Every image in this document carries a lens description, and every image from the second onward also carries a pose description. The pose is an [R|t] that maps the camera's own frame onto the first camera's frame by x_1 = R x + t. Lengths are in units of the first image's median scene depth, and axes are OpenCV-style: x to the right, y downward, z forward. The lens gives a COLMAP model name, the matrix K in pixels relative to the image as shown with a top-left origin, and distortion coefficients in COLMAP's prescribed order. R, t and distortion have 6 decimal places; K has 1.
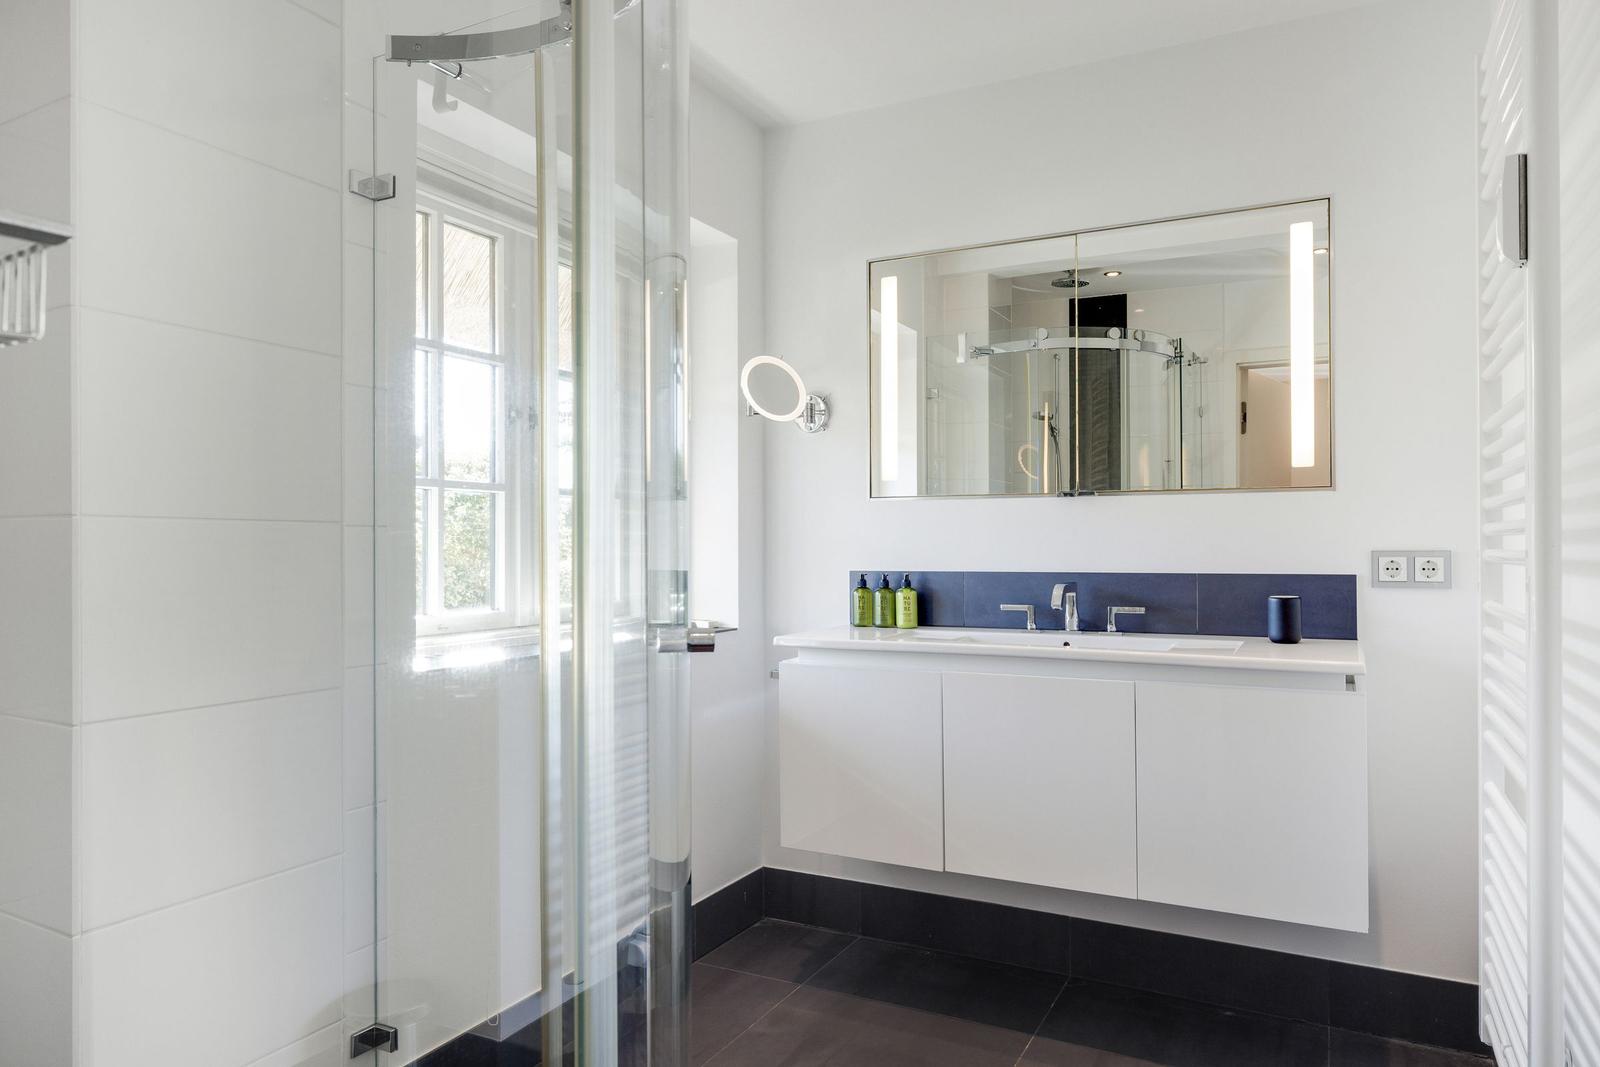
lens RADIAL K [[1011.2, 0, 805.5], [0, 1011.2, 542.0], [0, 0, 1]] dist [0.046005, 0.001111]
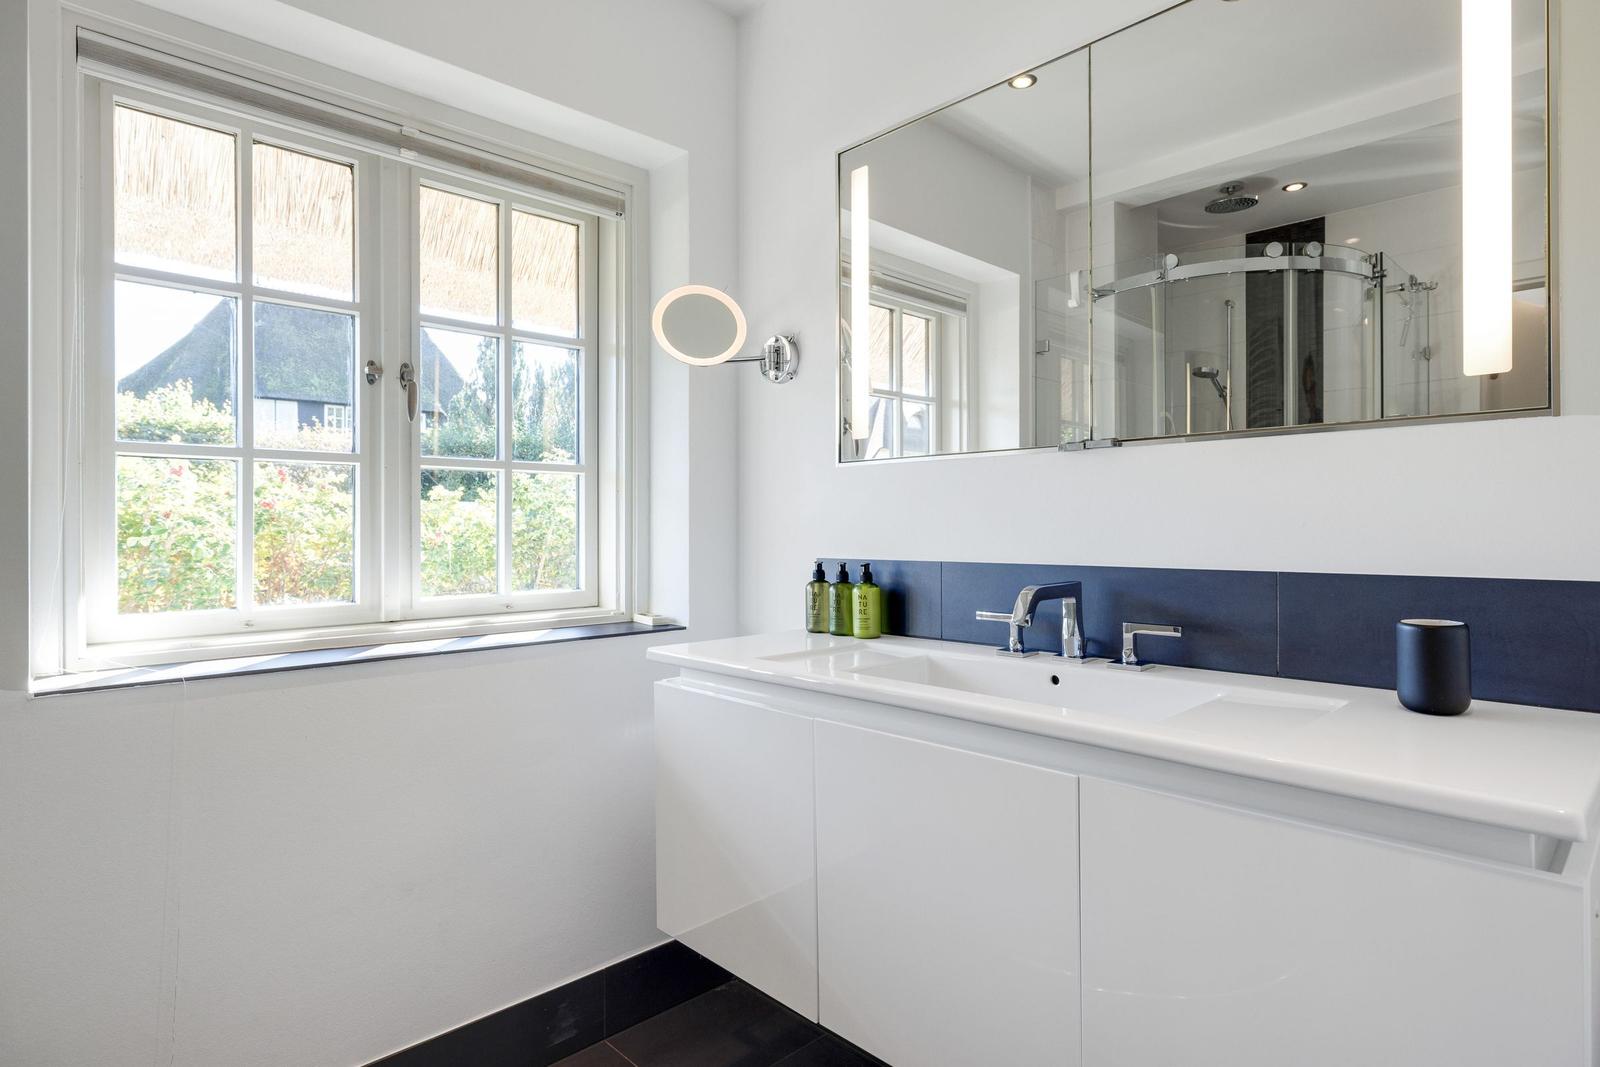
lens RADIAL K [[853.6, 0, 792.7], [0, 853.6, 530.7], [0, 0, 1]] dist [0.003510, -0.000831]
pose [[0.946857, -0.001507, -0.321652, 0.246032], [0.003960, 0.999968, 0.006973, 0.002906], [0.321631, -0.007876, 0.946832, 0.395657]]
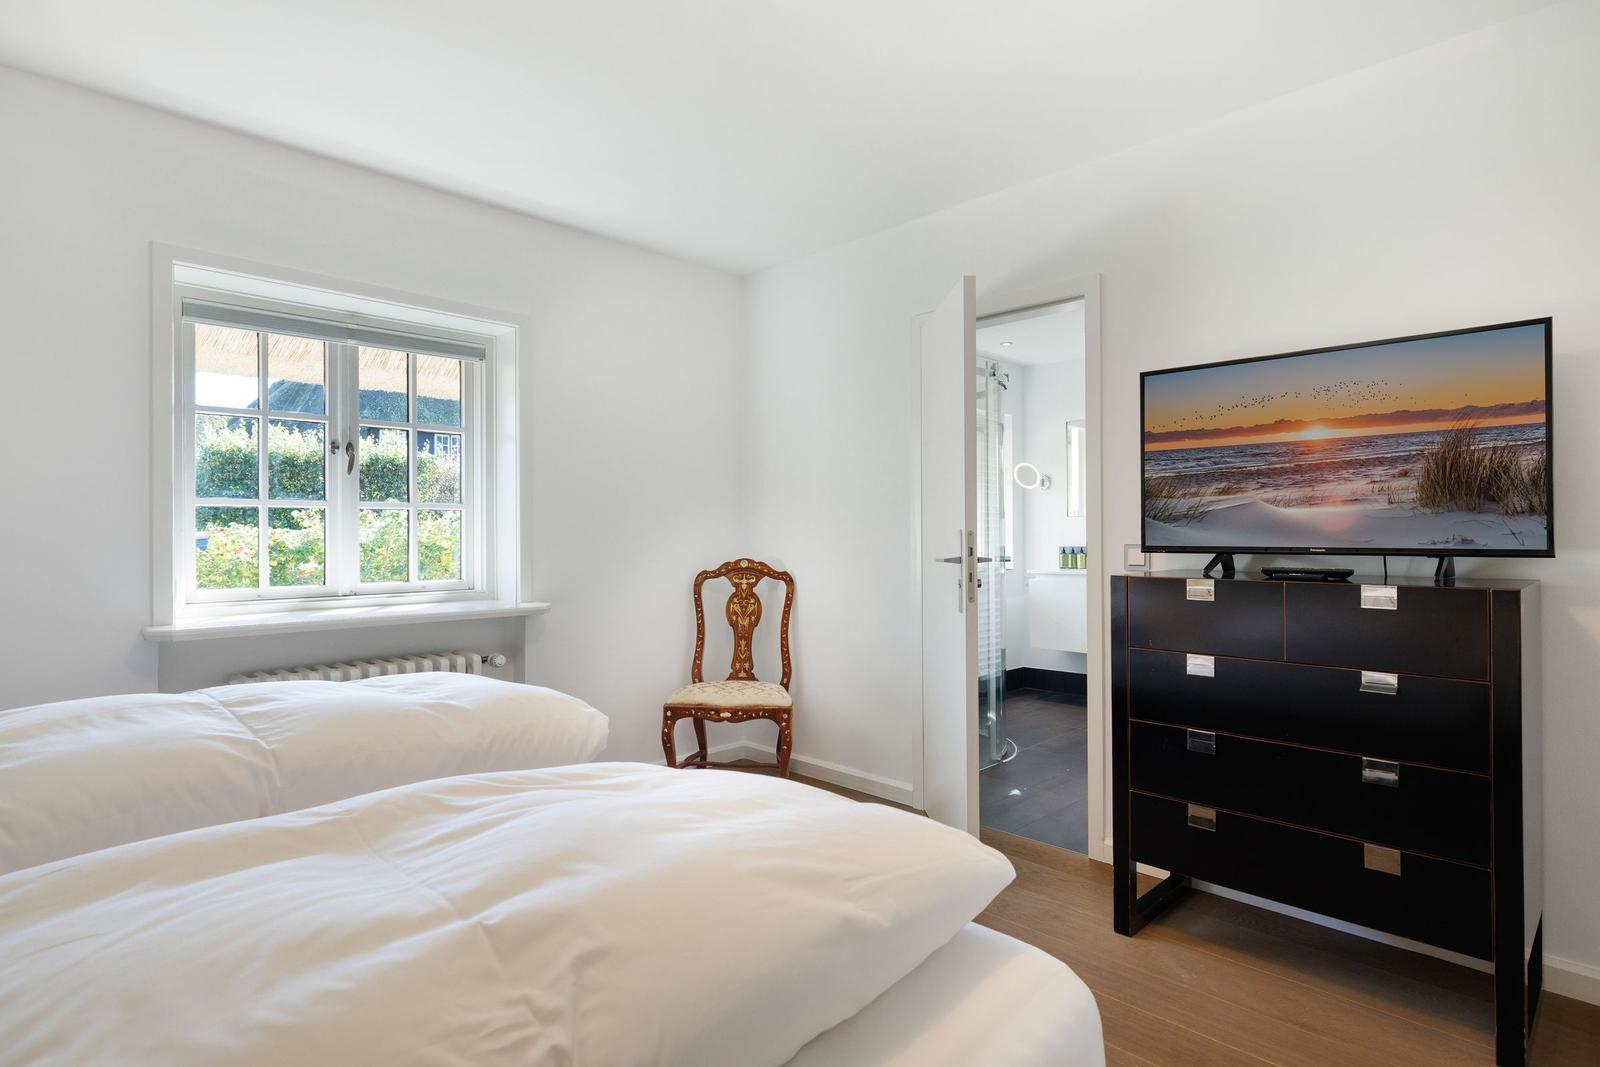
lens RADIAL K [[853.6, 0, 799.0], [0, 853.6, 535.4], [0, 0, 1]] dist [0.003510, -0.000831]
pose [[0.955469, -0.002640, -0.295080, 0.055003], [0.002610, 0.999996, -0.000495, 0.000554], [0.295081, -0.000297, 0.955472, -1.235032]]
